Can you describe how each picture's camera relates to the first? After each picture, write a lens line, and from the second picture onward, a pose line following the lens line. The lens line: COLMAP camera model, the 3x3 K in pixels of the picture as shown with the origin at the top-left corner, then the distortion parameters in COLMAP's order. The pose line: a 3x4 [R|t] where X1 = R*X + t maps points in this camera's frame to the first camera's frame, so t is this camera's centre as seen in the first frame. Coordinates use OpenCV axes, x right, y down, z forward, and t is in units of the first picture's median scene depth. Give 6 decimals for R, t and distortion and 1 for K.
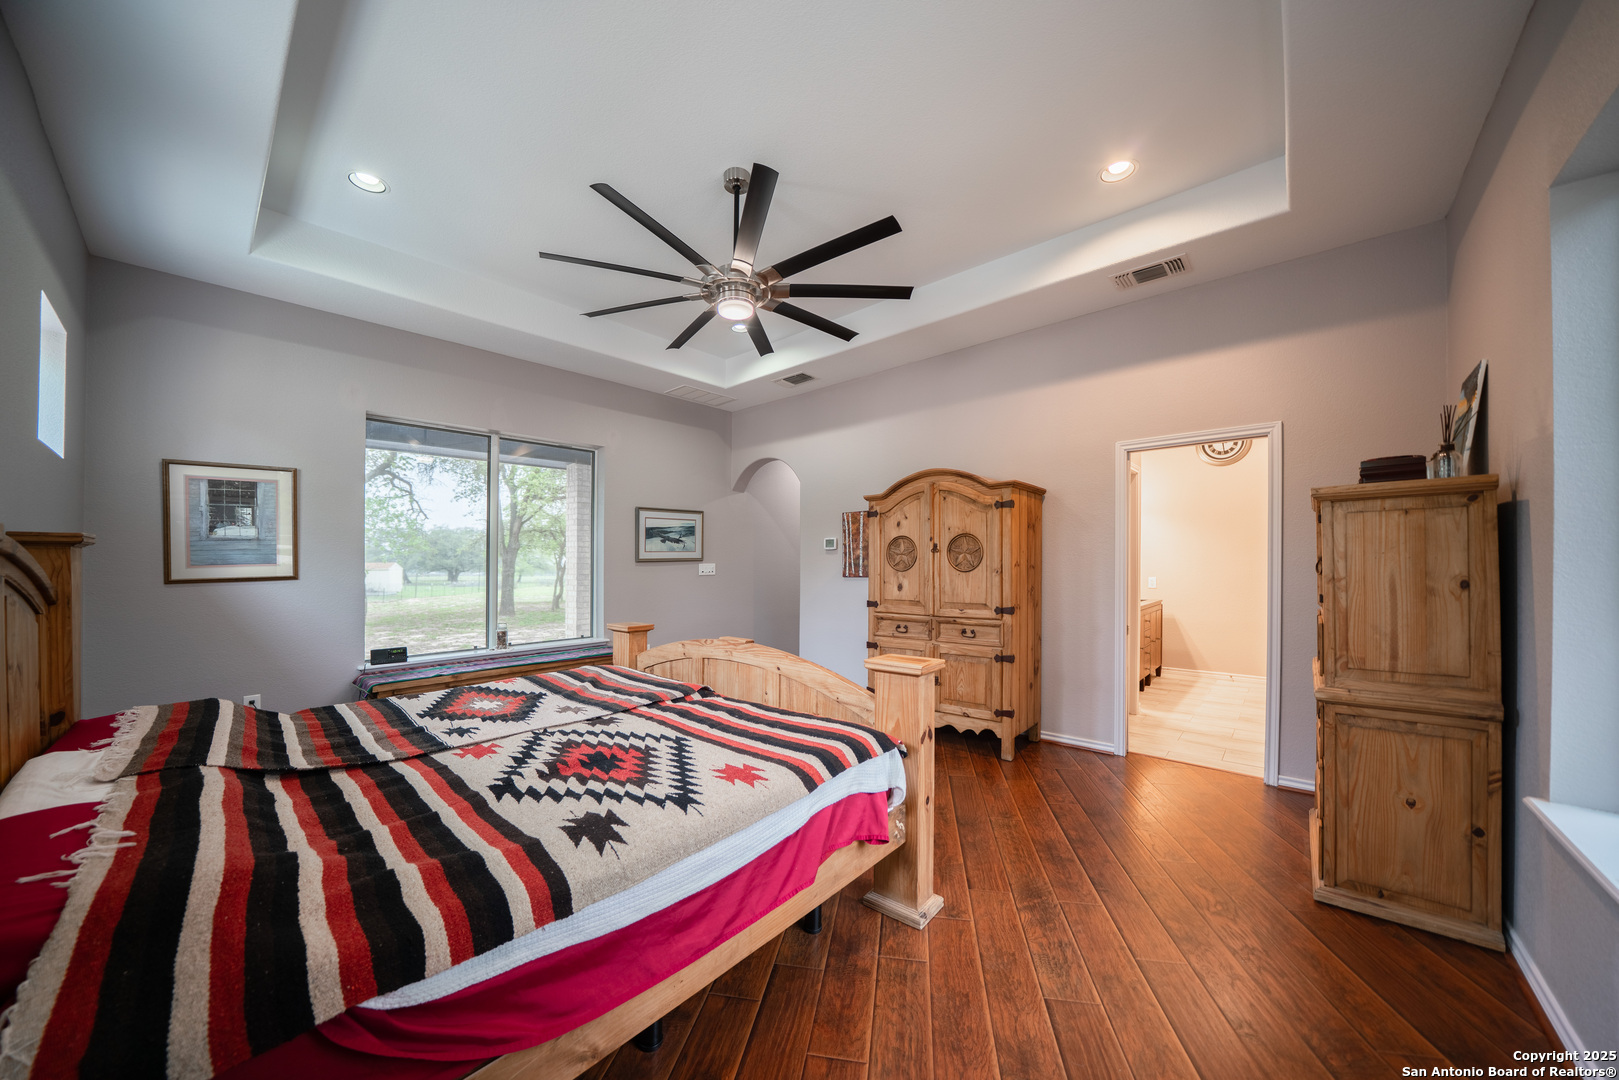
lens RADIAL K [[566.7, 0, 808.4], [0, 566.7, 555.1], [0, 0, 1]] dist [-0.021787, -0.000339]
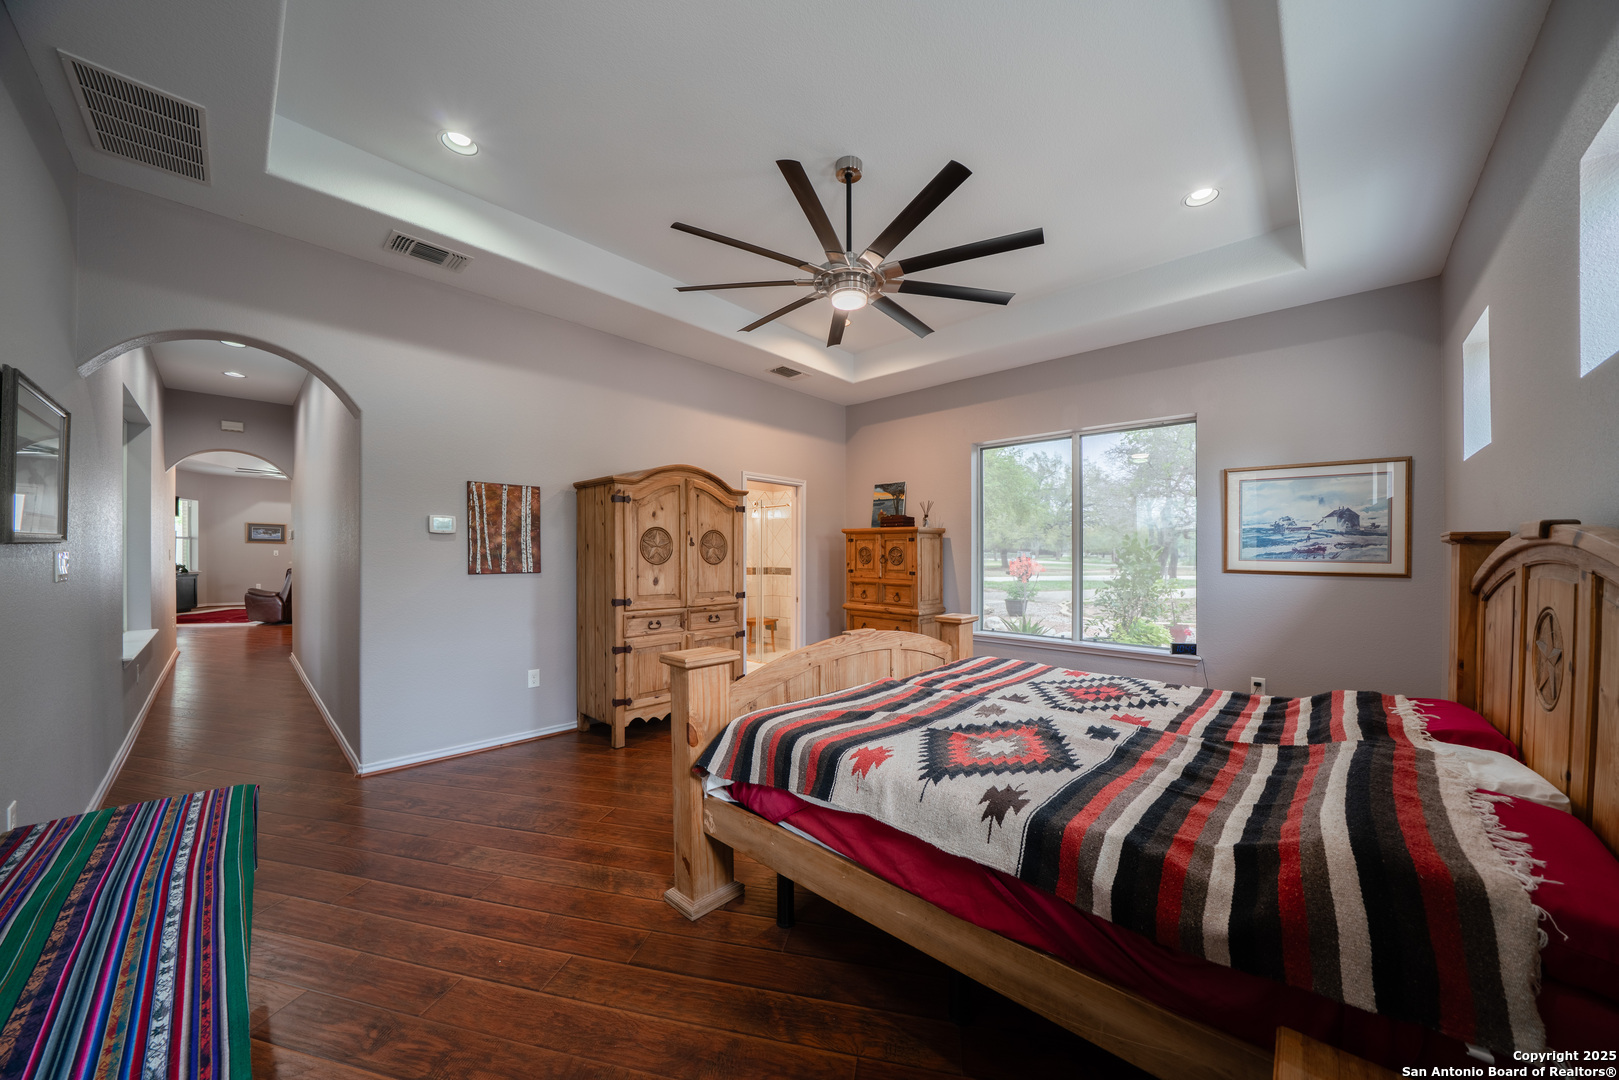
lens RADIAL K [[566.7, 0, 803.5], [0, 566.7, 557.0], [0, 0, 1]] dist [-0.021787, -0.000339]
pose [[0.024637, 0.005851, 0.999679, -0.828121], [-0.021416, 0.999756, -0.005324, 0.016751], [-0.999467, -0.021278, 0.024757, 0.777229]]
